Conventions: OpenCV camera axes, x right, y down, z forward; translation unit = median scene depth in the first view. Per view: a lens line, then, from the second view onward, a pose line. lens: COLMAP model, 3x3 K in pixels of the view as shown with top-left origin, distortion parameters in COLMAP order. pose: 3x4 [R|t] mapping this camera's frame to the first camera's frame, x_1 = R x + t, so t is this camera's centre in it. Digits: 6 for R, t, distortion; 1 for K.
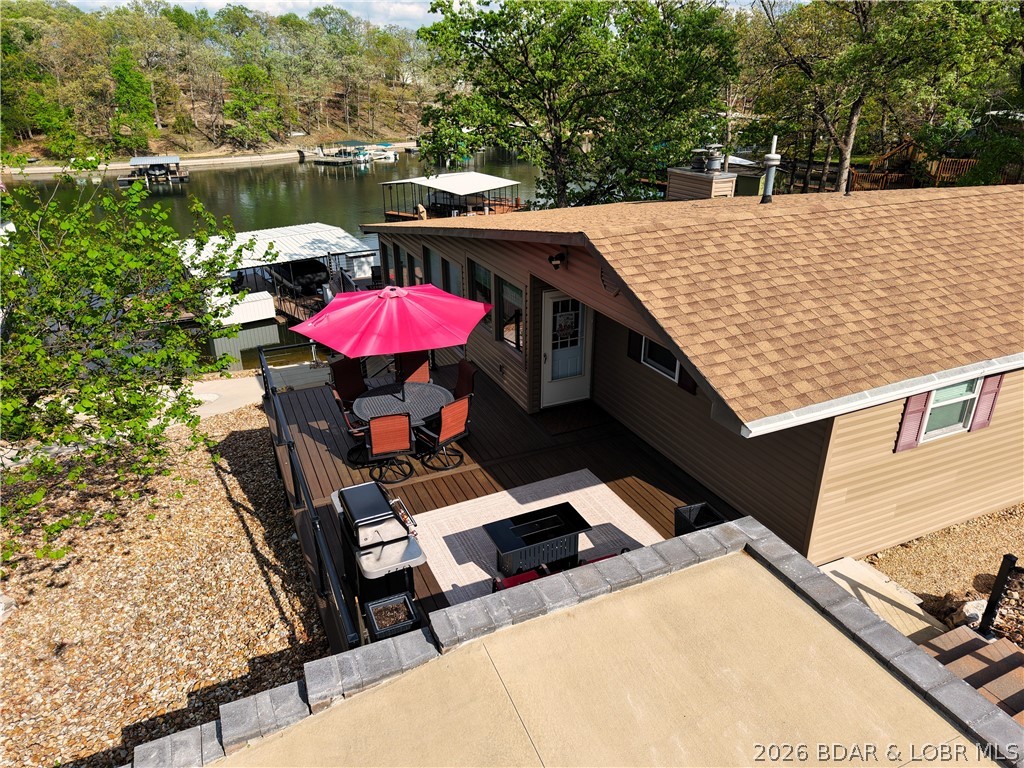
lens RADIAL K [[691.8, 0, 513.6], [0, 691.8, 380.0], [0, 0, 1]] dist [0.026673, -0.028402]
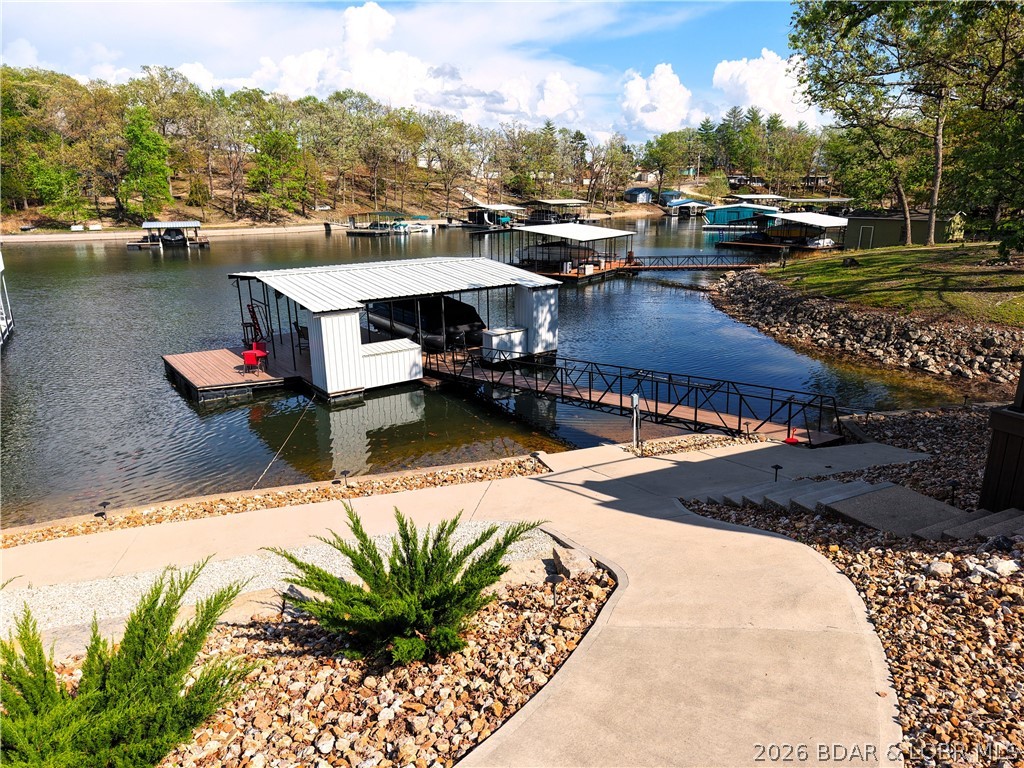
lens RADIAL K [[691.8, 0, 517.0], [0, 691.8, 378.0], [0, 0, 1]] dist [0.026673, -0.028402]
pose [[0.999508, -0.005201, 0.030936, -1.053822], [0.009457, 0.990237, -0.139072, -0.015658], [-0.029911, 0.139296, 0.989799, 1.448105]]
